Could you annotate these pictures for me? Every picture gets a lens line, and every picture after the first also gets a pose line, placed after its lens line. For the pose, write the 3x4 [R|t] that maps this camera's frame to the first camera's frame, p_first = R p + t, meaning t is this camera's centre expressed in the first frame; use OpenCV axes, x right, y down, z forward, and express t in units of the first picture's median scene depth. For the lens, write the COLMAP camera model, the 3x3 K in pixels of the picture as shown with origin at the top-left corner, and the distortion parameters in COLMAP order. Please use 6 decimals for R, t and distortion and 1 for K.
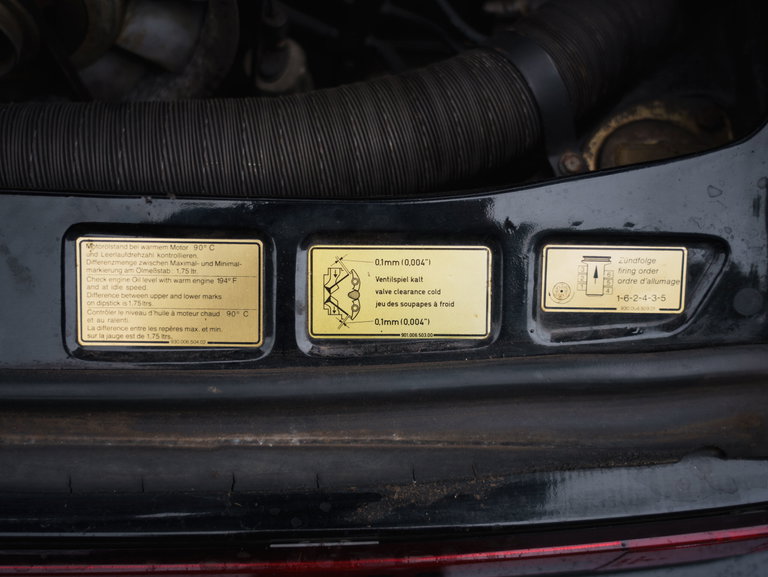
lens RADIAL K [[882.2, 0, 382.5], [0, 882.2, 285.1], [0, 0, 1]] dist [0.049353, 0.000000]
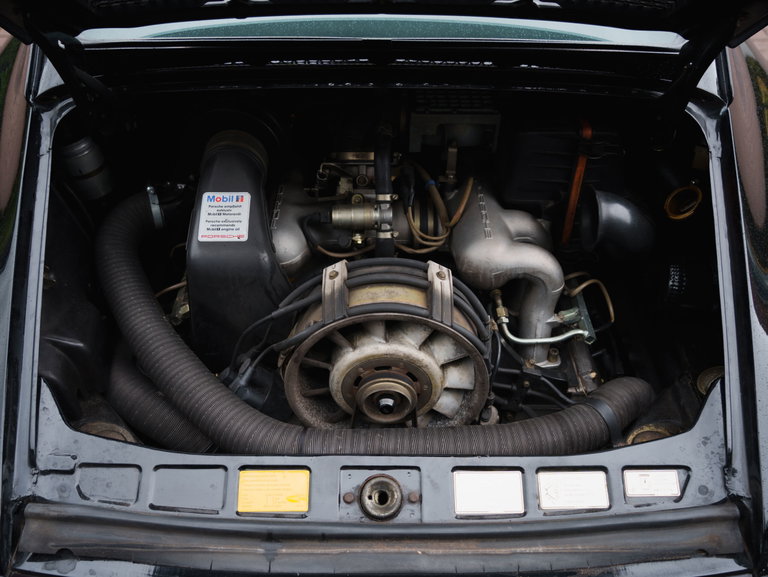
lens RADIAL K [[721.2, 0, 384.0], [0, 721.2, 288.9], [0, 0, 1]] dist [0.002175, 0.000000]
pose [[0.999619, -0.027572, 0.001059, -0.533805], [0.025154, 0.894868, -0.445622, 0.418305], [0.011339, 0.445479, 0.895221, -1.223936]]
